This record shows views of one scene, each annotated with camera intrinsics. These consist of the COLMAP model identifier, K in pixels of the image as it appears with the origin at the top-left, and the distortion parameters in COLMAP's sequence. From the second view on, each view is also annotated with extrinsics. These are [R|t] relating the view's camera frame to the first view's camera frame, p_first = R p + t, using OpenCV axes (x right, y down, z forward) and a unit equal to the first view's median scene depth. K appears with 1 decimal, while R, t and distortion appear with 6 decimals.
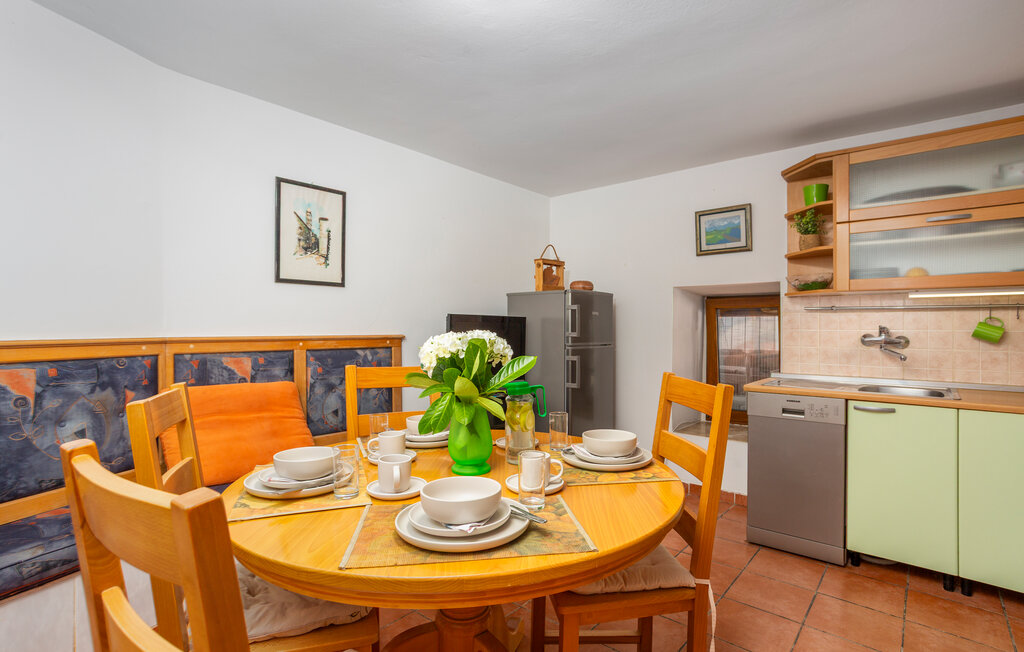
lens RADIAL K [[506.6, 0, 512.0], [0, 506.6, 326.0], [0, 0, 1]] dist [-0.039278, 0.023571]
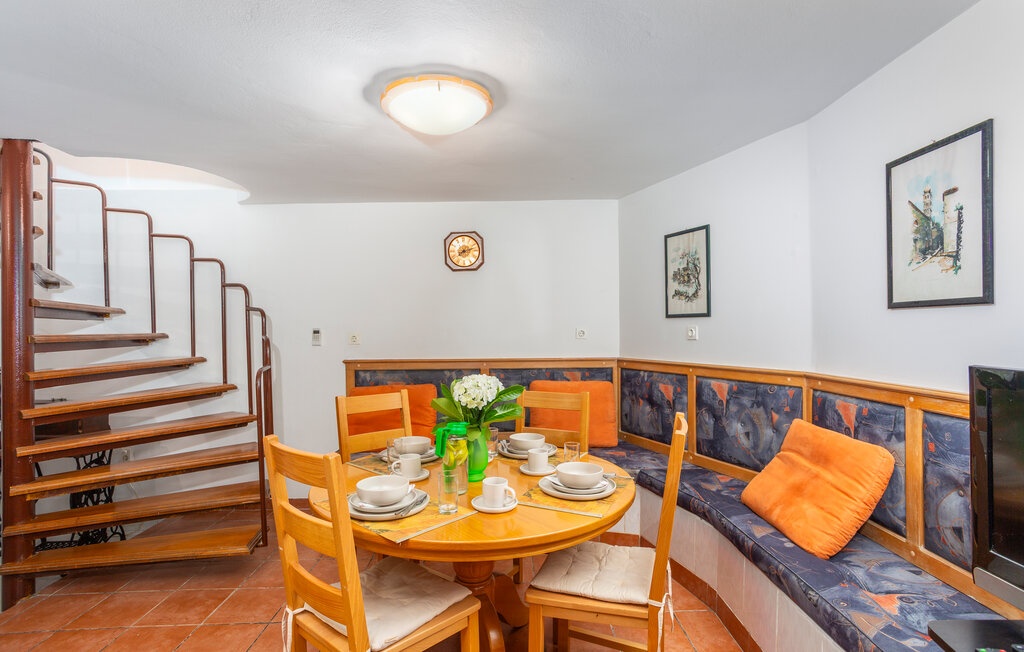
lens RADIAL K [[506.6, 0, 512.0], [0, 506.6, 326.0], [0, 0, 1]] dist [-0.039278, 0.023571]
pose [[-0.746509, -0.006840, -0.665340, 0.157675], [0.000001, 0.999947, -0.010281, -0.020820], [0.665375, -0.007676, -0.746470, 0.444883]]
